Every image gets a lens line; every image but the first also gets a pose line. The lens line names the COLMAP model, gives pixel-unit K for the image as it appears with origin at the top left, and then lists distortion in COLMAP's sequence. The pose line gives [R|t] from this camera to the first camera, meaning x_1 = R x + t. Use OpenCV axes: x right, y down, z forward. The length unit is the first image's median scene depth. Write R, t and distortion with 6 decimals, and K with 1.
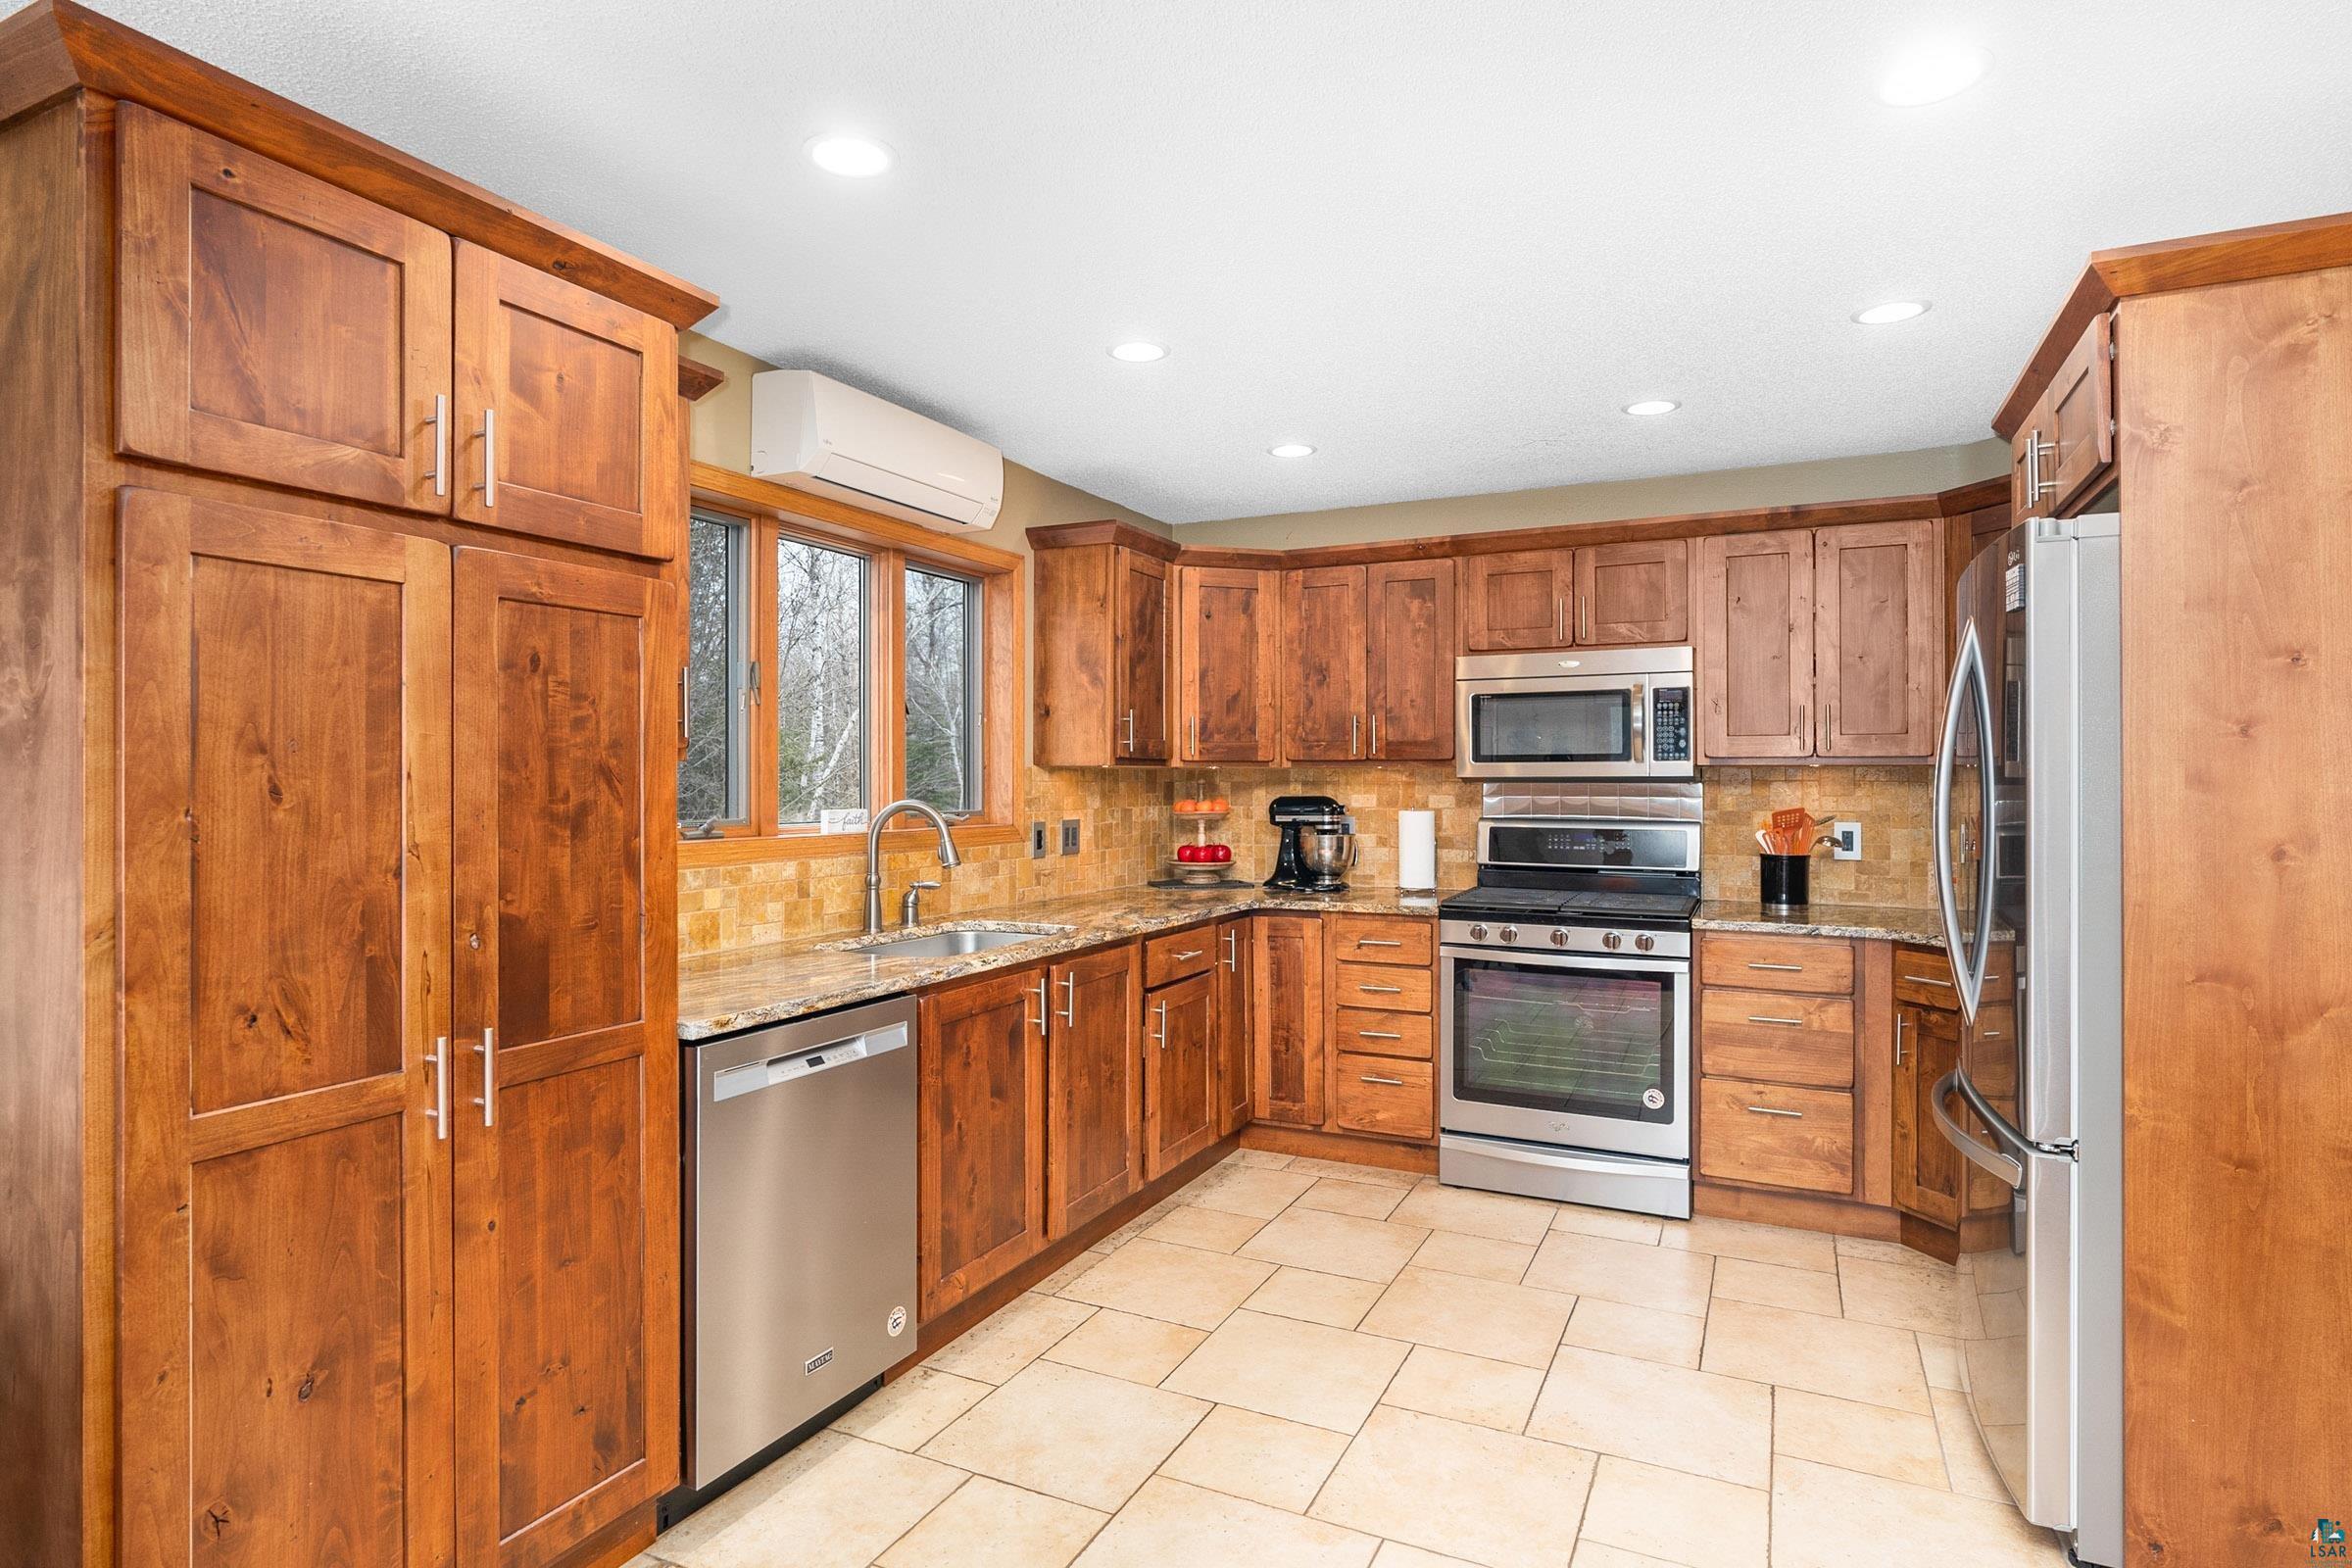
lens RADIAL K [[1238.3, 0, 1176.7], [0, 1238.3, 779.5], [0, 0, 1]] dist [-0.001409, 0.000513]
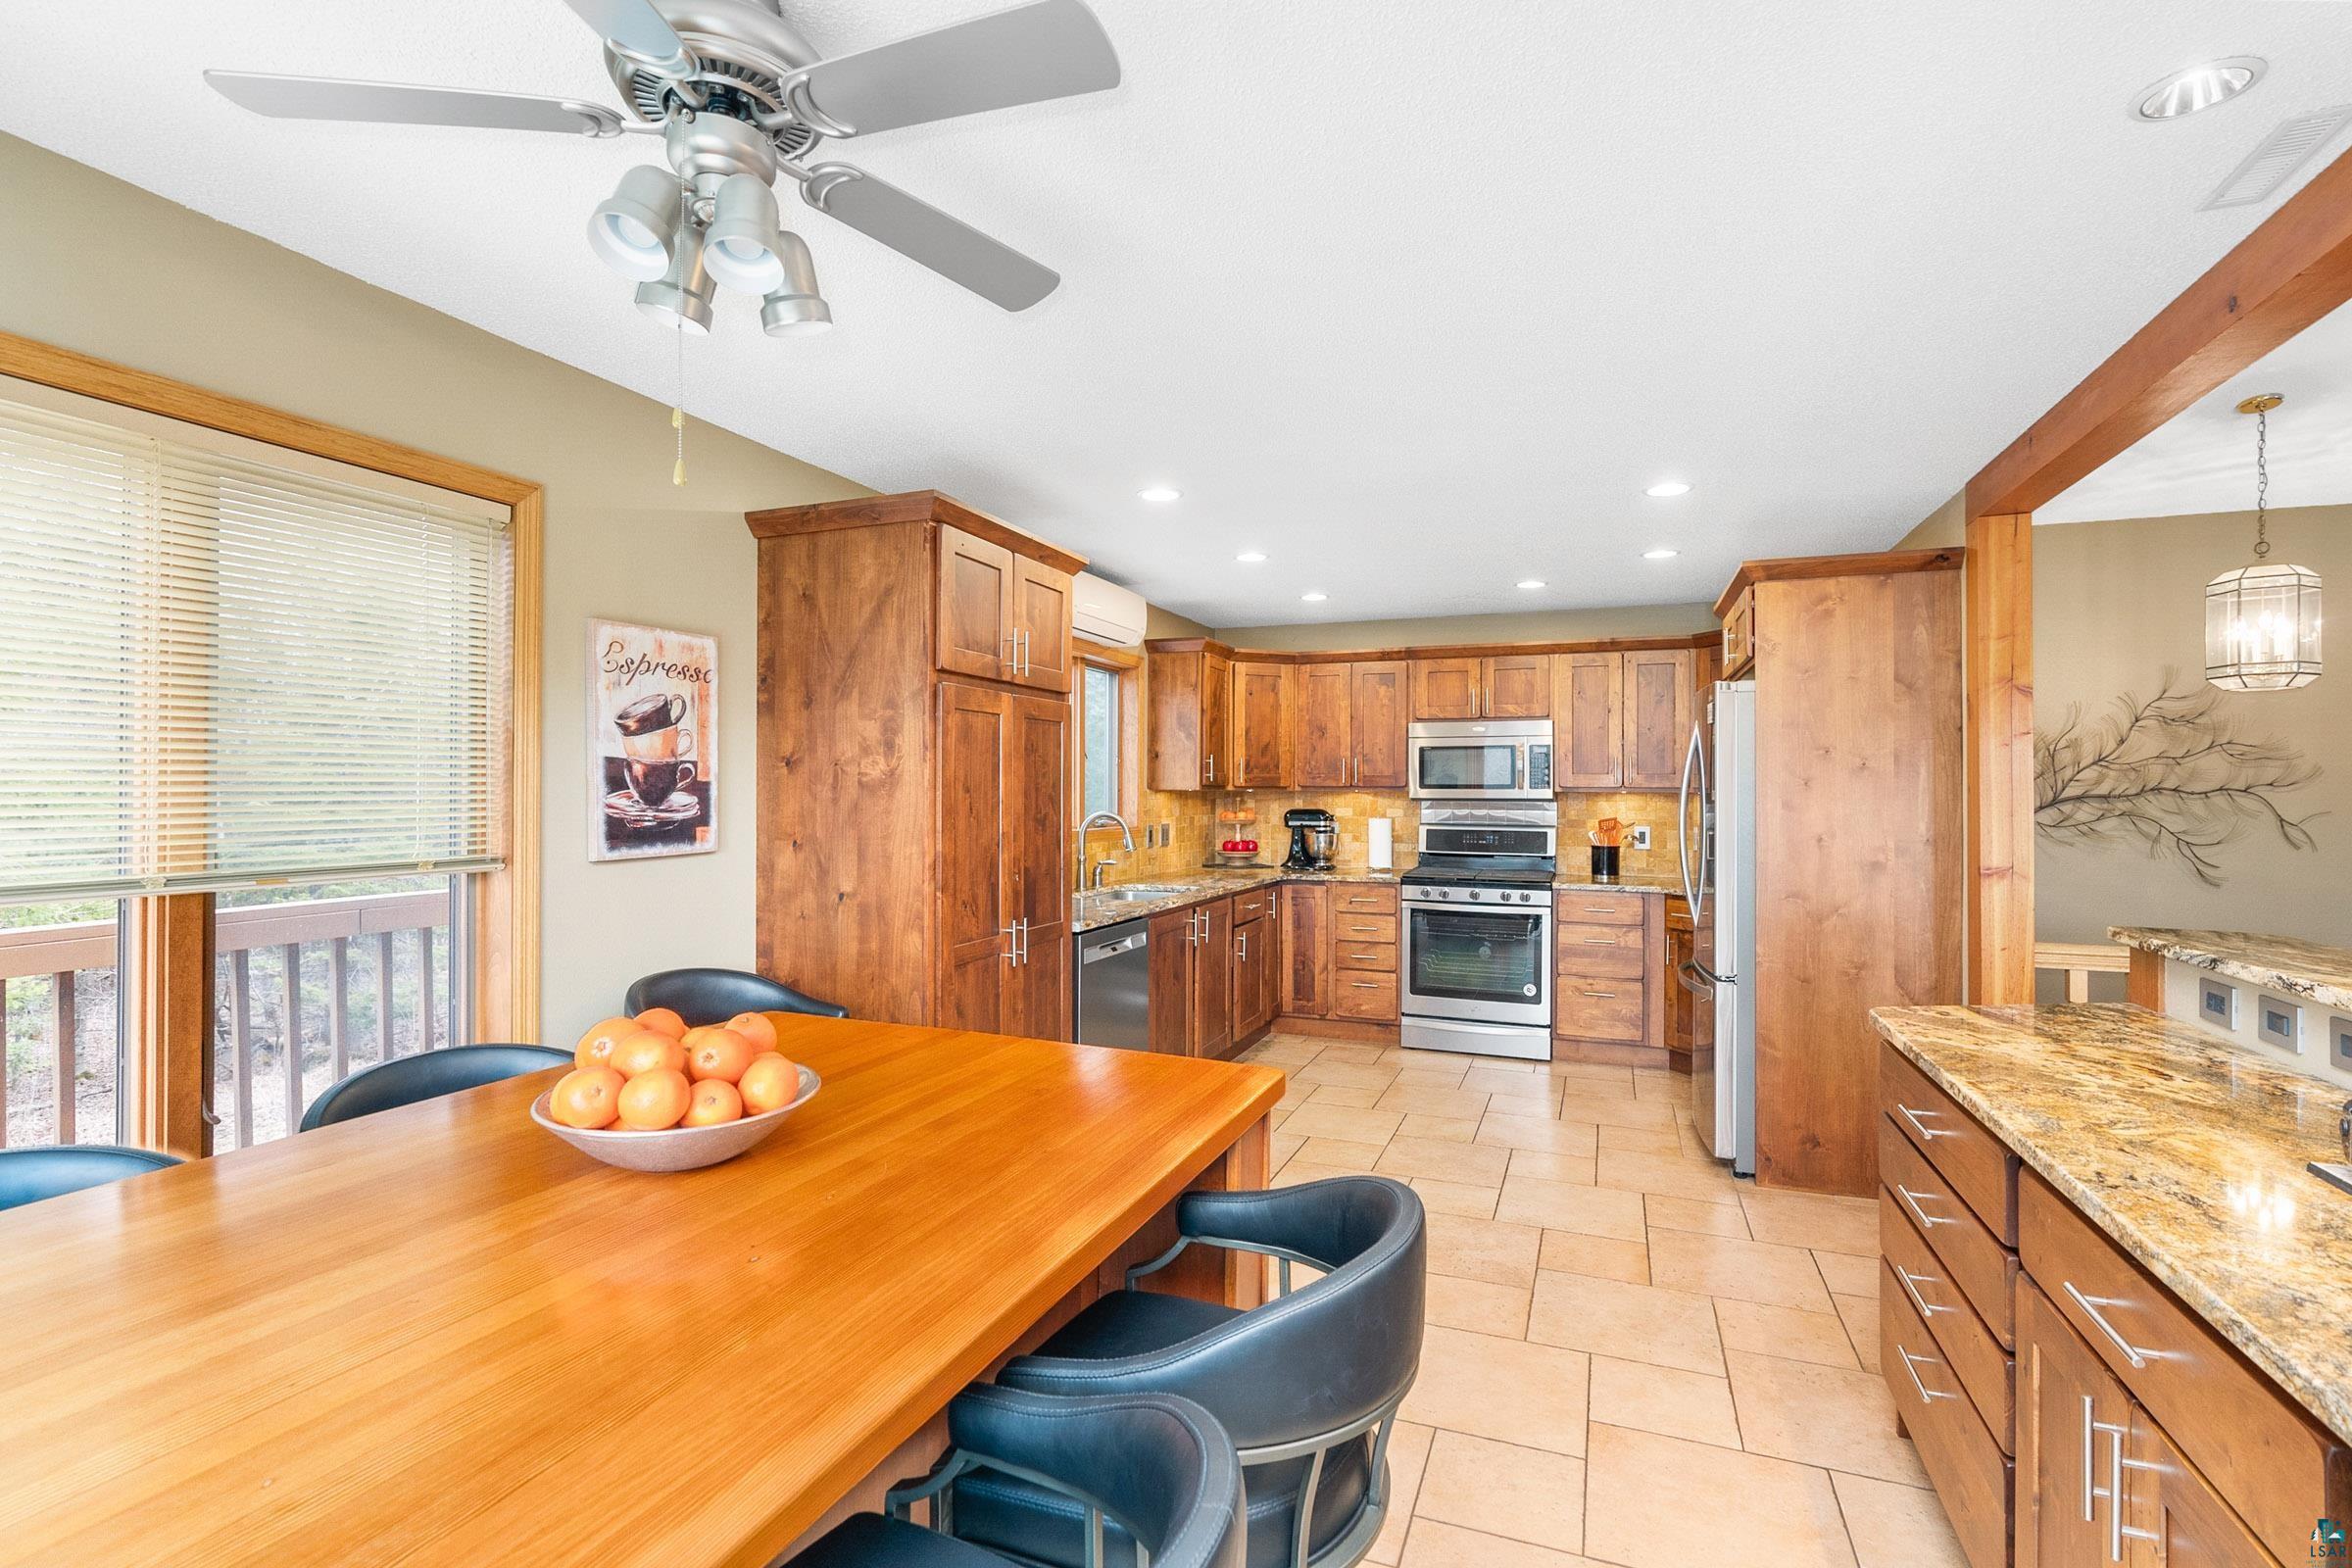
lens RADIAL K [[1076.9, 0, 1182.8], [0, 1076.9, 785.6], [0, 0, 1]] dist [-0.003871, -0.000213]
pose [[0.996812, 0.005548, 0.079588, -0.189410], [-0.005173, 0.999974, -0.004926, -0.009839], [-0.079614, 0.004499, 0.996816, -0.394081]]
